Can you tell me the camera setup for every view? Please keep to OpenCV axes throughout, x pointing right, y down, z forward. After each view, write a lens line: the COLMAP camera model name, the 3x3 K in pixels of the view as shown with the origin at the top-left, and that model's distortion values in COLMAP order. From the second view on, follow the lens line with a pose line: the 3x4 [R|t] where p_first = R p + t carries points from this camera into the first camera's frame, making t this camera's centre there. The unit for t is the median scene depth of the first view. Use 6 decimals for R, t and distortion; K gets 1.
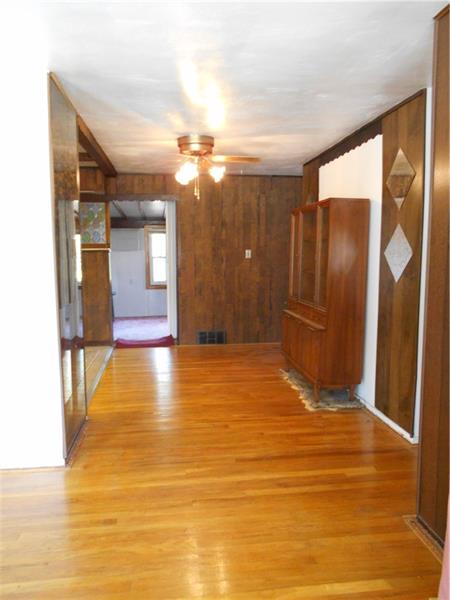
lens RADIAL K [[464.0, 0, 225.0], [0, 464.0, 300.0], [0, 0, 1]] dist [-0.001659, 0.005063]
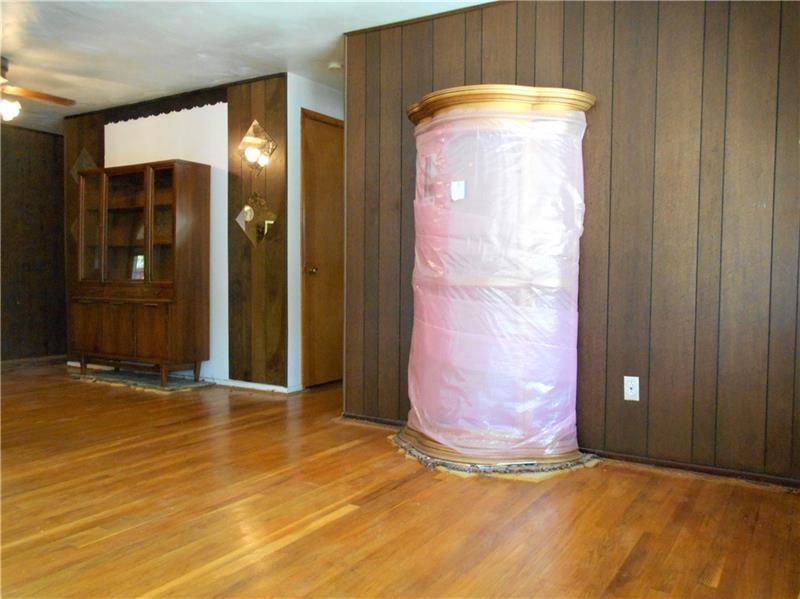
lens RADIAL K [[611.1, 0, 399.0], [0, 611.1, 280.9], [0, 0, 1]] dist [0.030386, 0.006697]
pose [[0.663904, -0.026728, 0.747340, -0.447456], [0.078396, 0.996342, -0.034010, 0.111071], [-0.743697, 0.081167, 0.663571, -0.145582]]
